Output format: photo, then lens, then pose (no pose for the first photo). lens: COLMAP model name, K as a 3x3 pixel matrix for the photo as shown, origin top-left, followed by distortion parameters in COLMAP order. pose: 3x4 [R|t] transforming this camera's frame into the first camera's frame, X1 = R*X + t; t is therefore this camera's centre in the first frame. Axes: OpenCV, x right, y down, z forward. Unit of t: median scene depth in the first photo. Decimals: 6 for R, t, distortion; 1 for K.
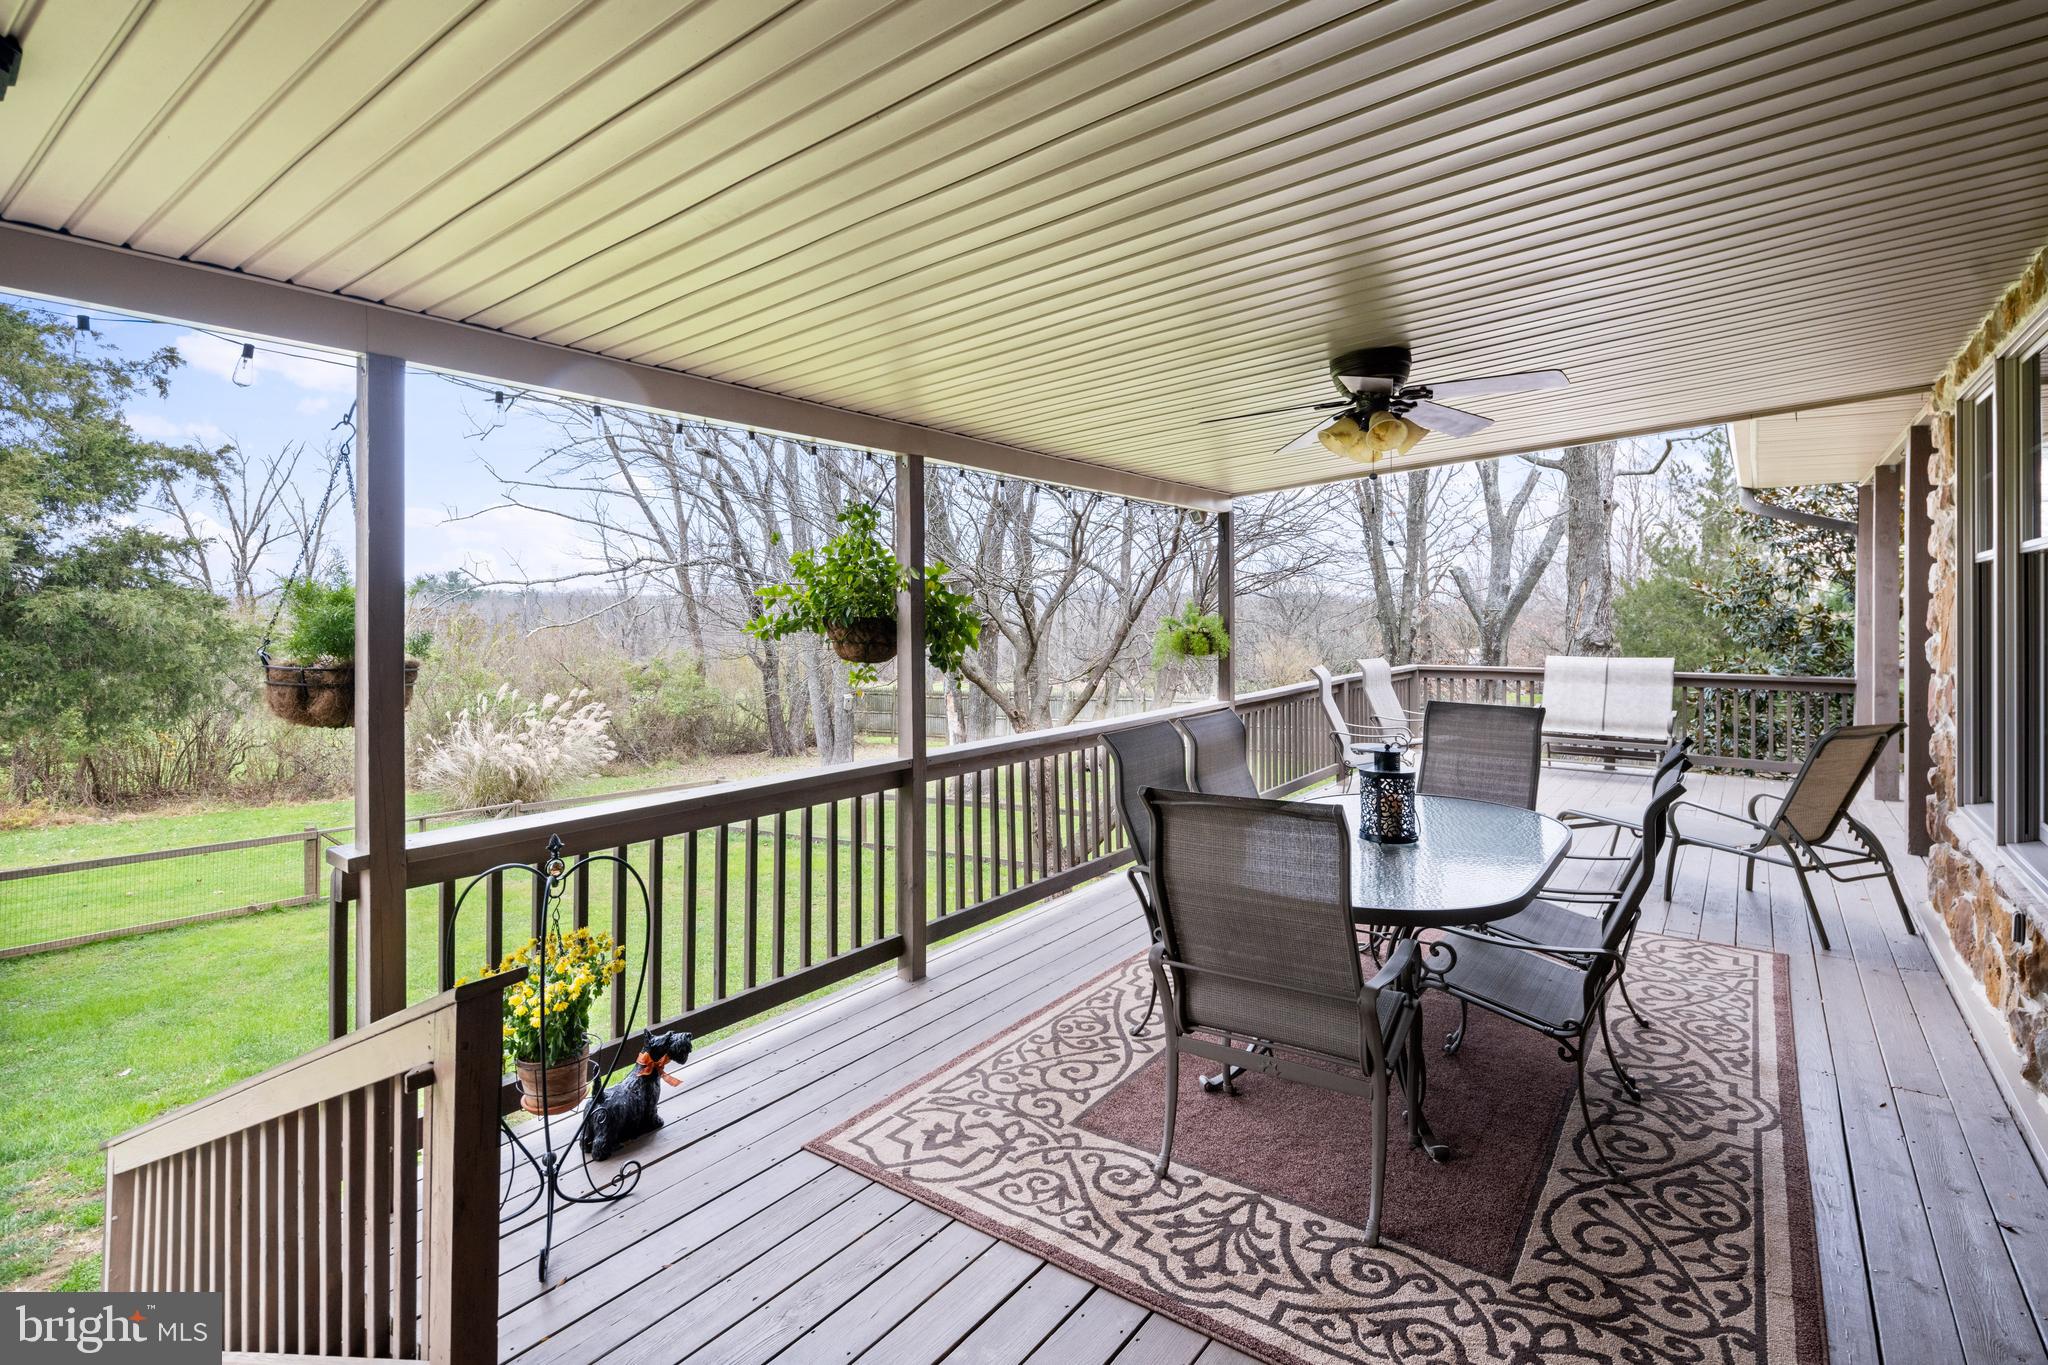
lens RADIAL K [[1008.4, 0, 1025.5], [0, 1008.4, 673.4], [0, 0, 1]] dist [0.005297, -0.005625]
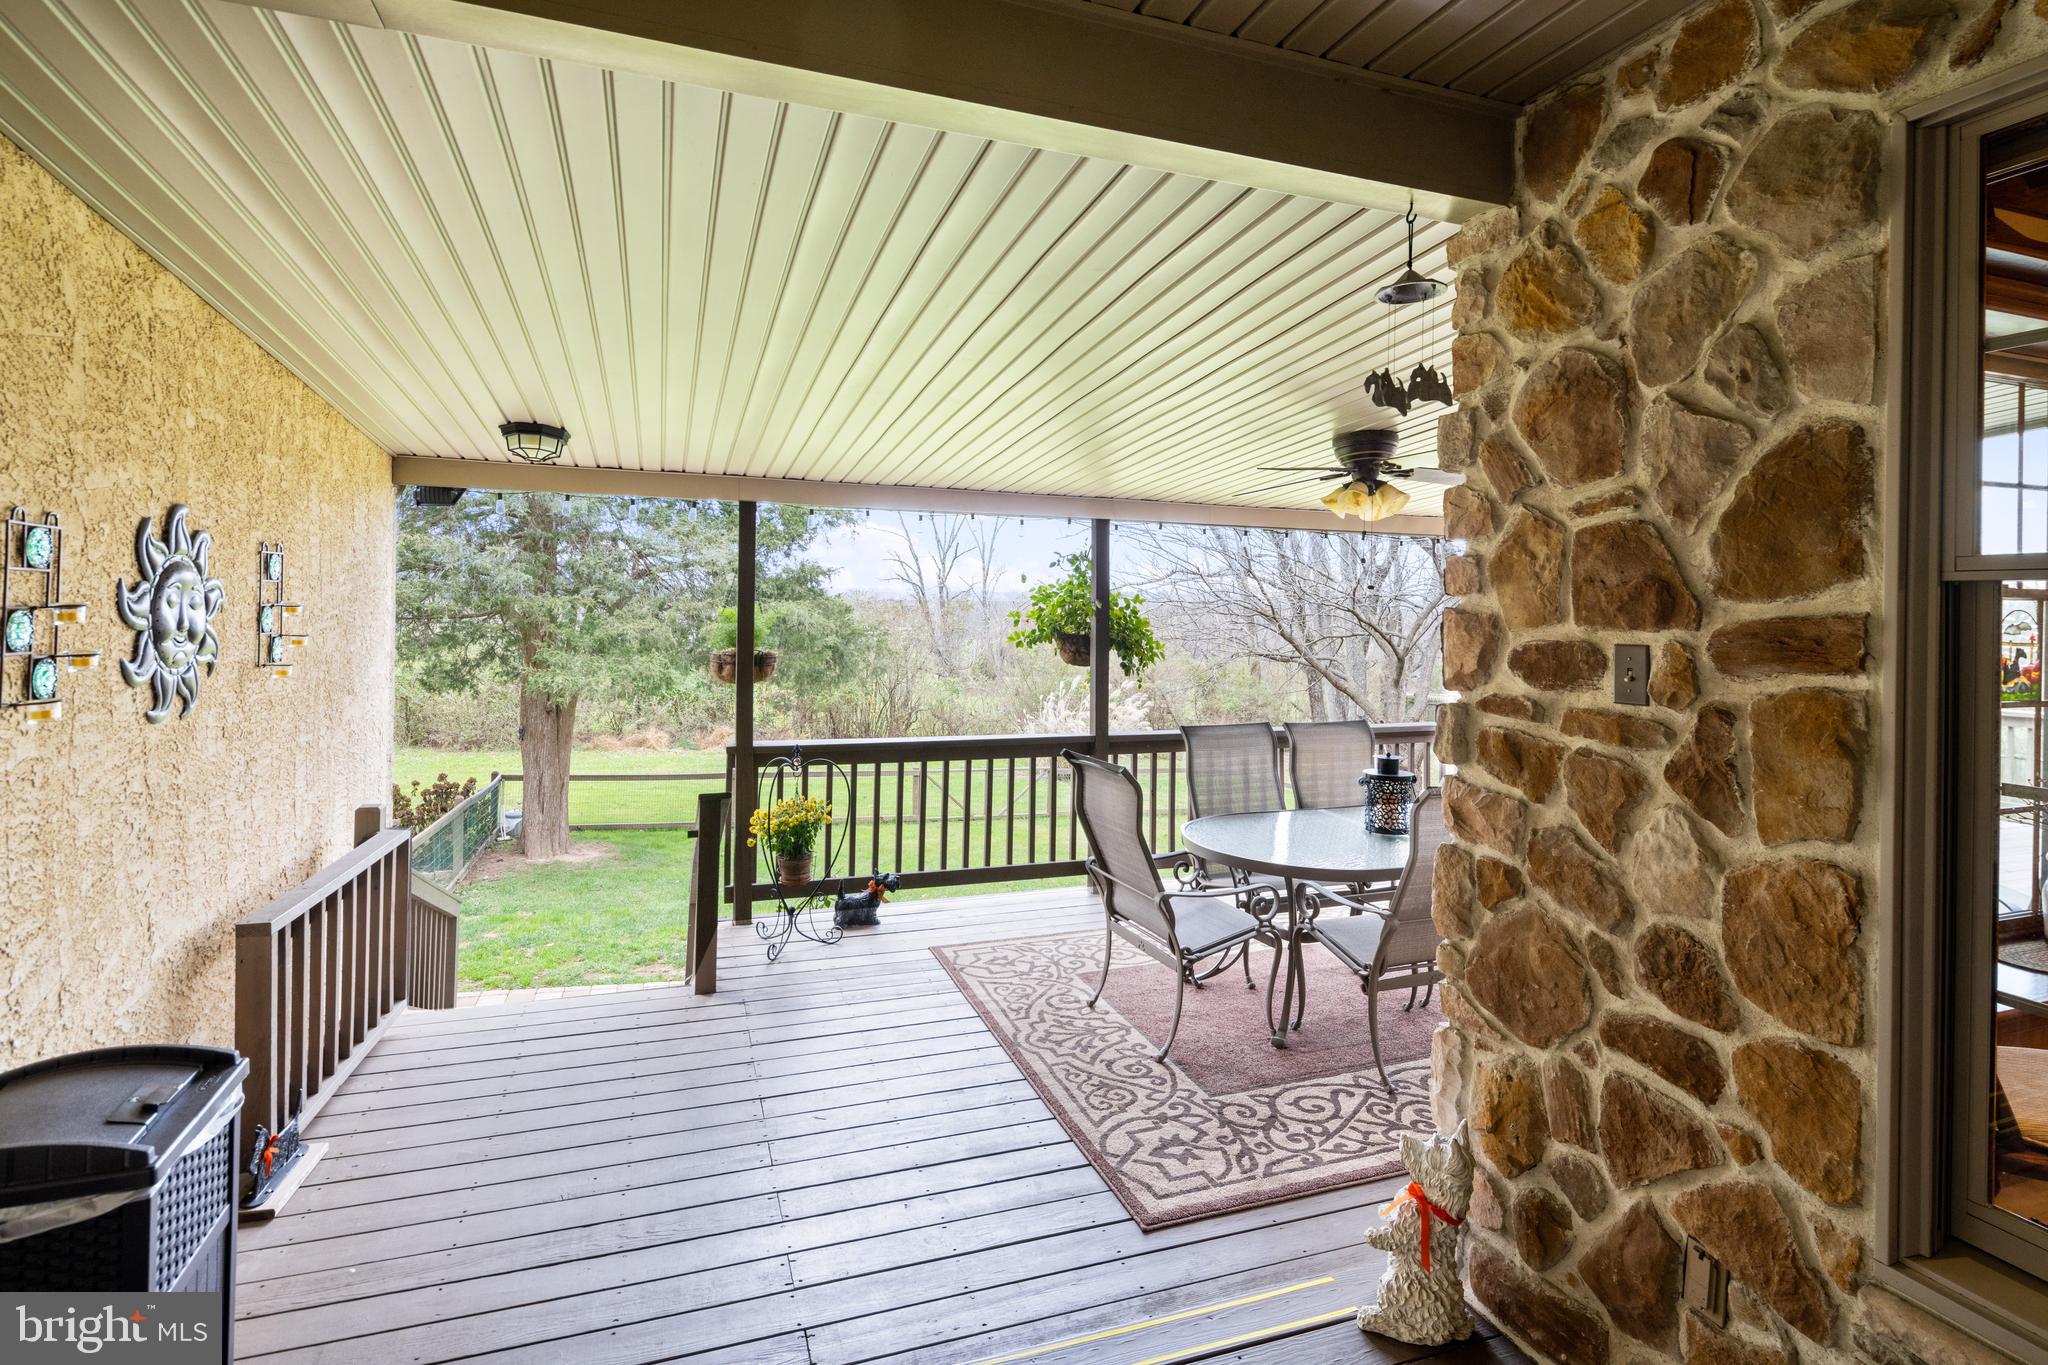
lens RADIAL K [[1008.4, 0, 1021.5], [0, 1008.4, 676.3], [0, 0, 1]] dist [0.005297, -0.005625]
pose [[0.822142, 0.052401, -0.566866, 0.937065], [-0.051566, 0.998516, 0.017515, -0.027580], [0.566943, 0.014832, 0.823624, -0.352361]]
